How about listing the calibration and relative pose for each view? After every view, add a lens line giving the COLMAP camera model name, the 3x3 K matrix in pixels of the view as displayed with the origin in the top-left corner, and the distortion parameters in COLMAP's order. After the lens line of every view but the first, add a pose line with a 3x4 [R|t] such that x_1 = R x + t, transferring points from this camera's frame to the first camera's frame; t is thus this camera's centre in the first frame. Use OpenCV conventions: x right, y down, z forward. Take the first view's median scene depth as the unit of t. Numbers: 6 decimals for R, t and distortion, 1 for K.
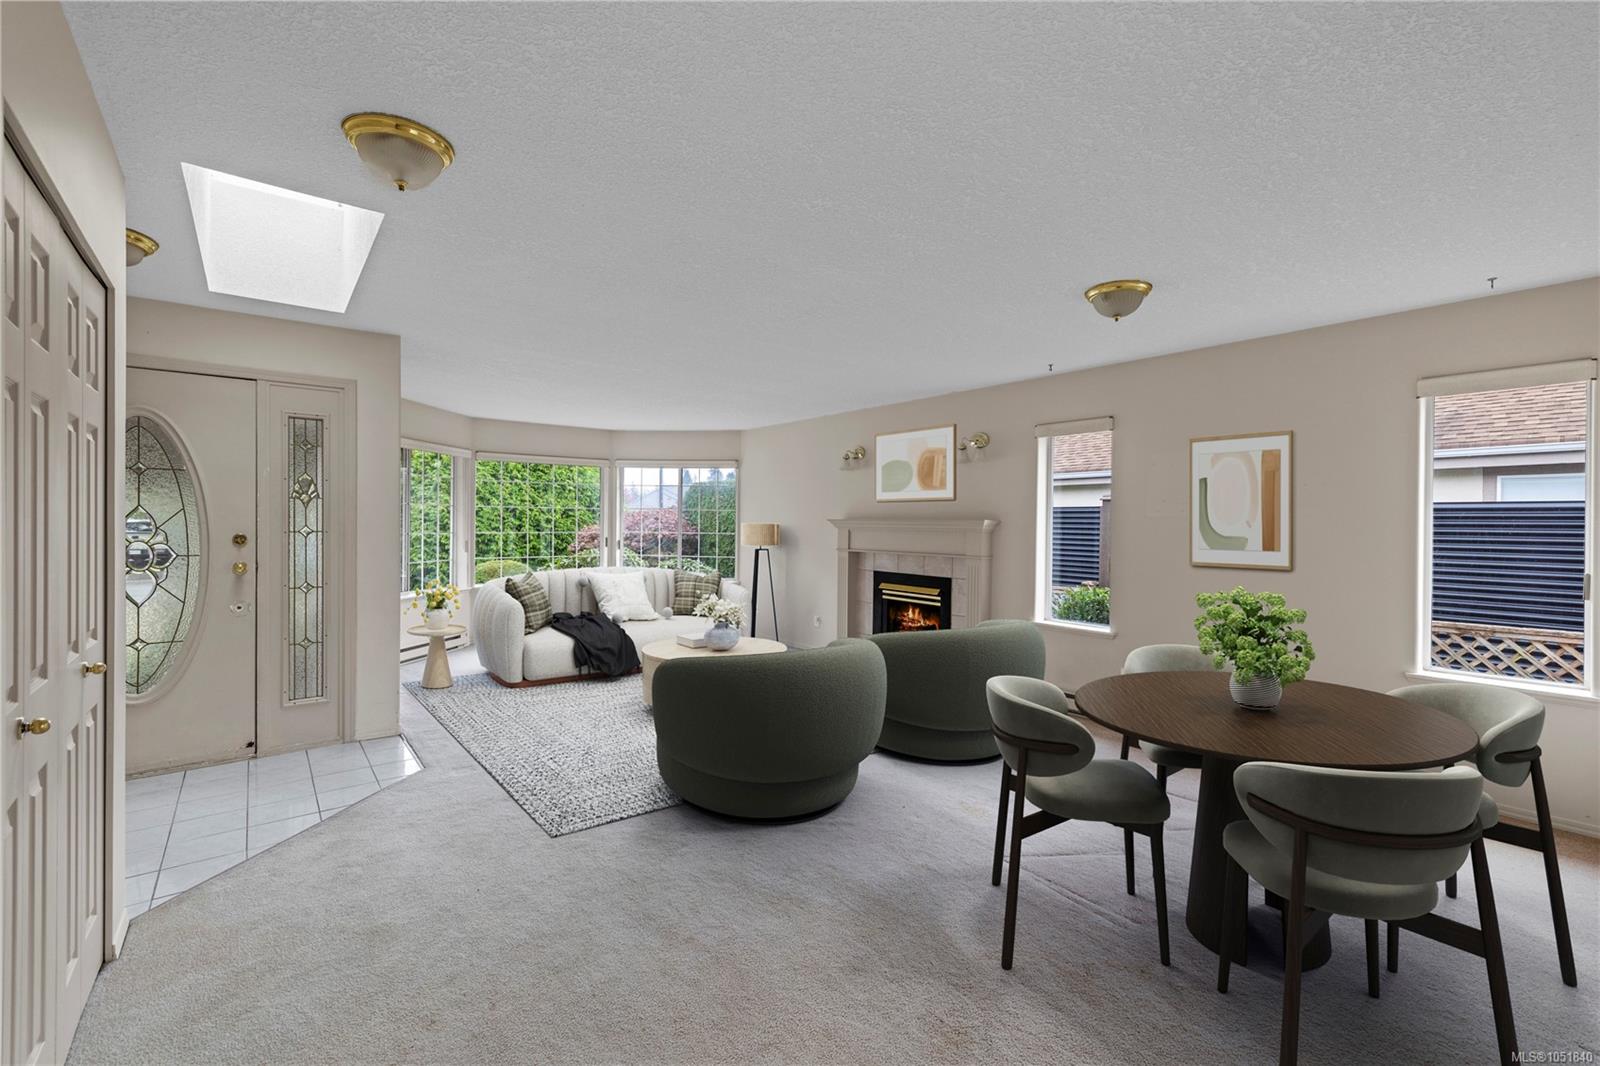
lens RADIAL K [[695.9, 0, 810.4], [0, 695.9, 533.0], [0, 0, 1]] dist [-0.001047, -0.000104]
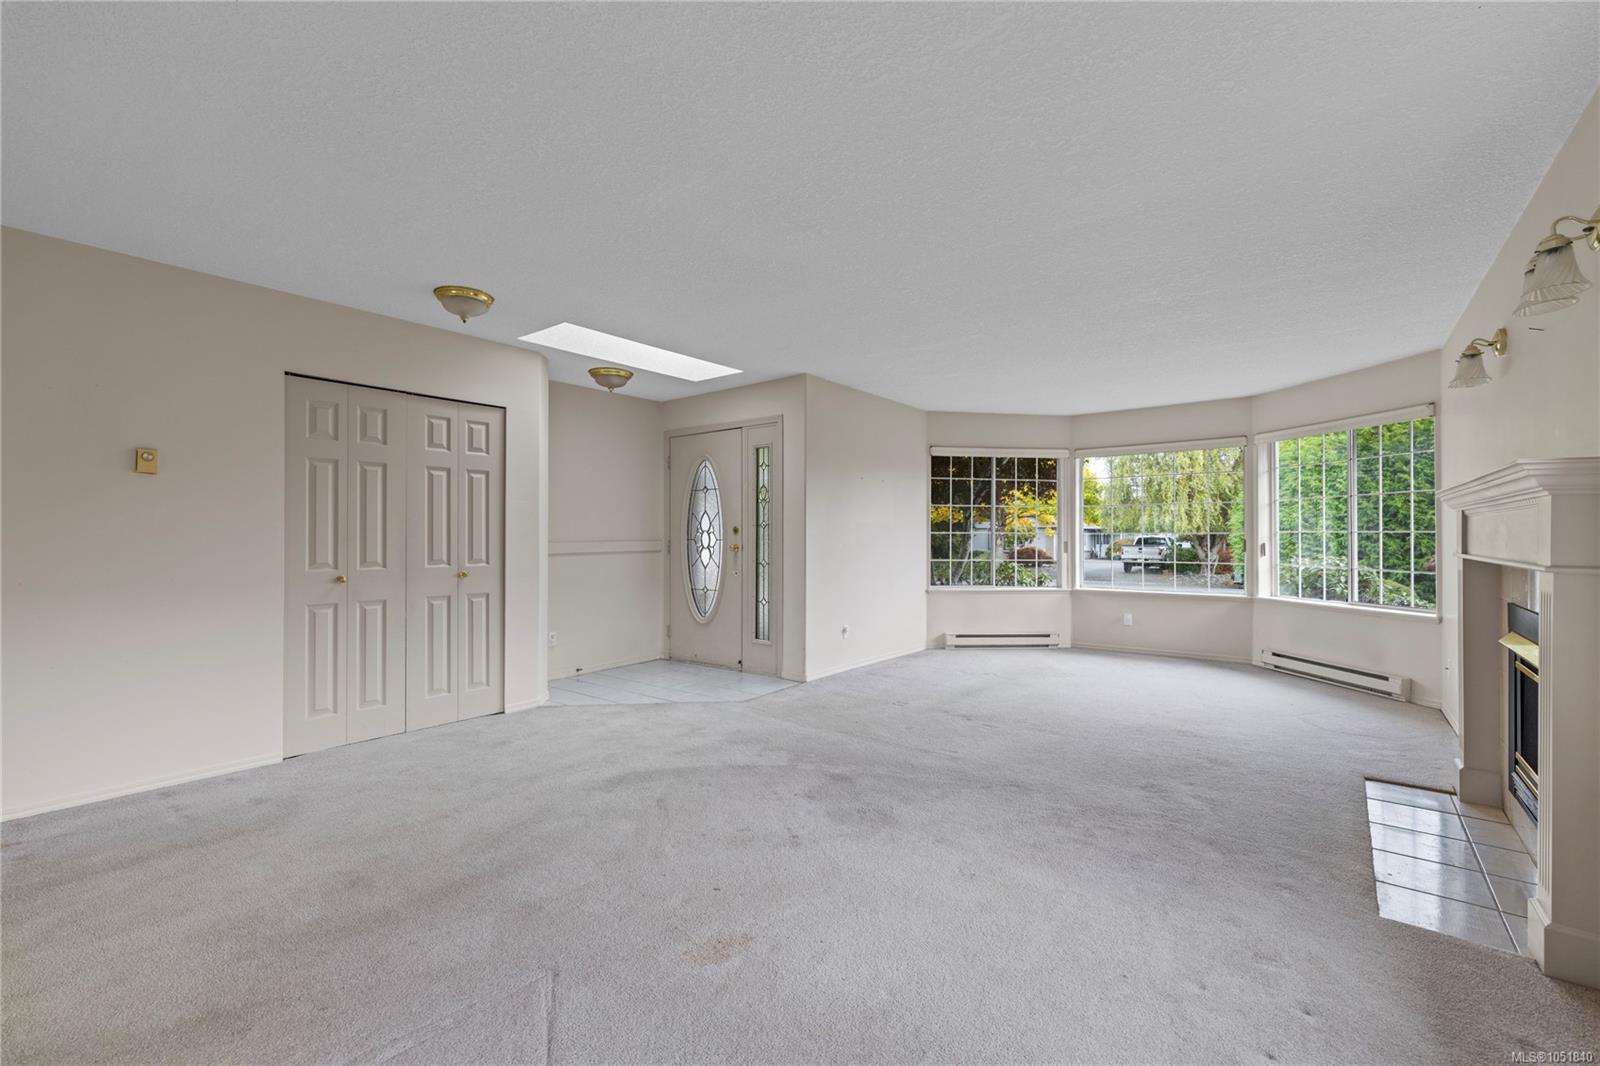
lens RADIAL K [[695.9, 0, 810.3], [0, 695.9, 531.9], [0, 0, 1]] dist [-0.001047, -0.000104]
pose [[0.248814, -0.021735, -0.968307, 0.733612], [-0.006582, 0.999687, -0.024130, 0.049473], [0.968529, 0.012377, 0.248593, 0.760513]]
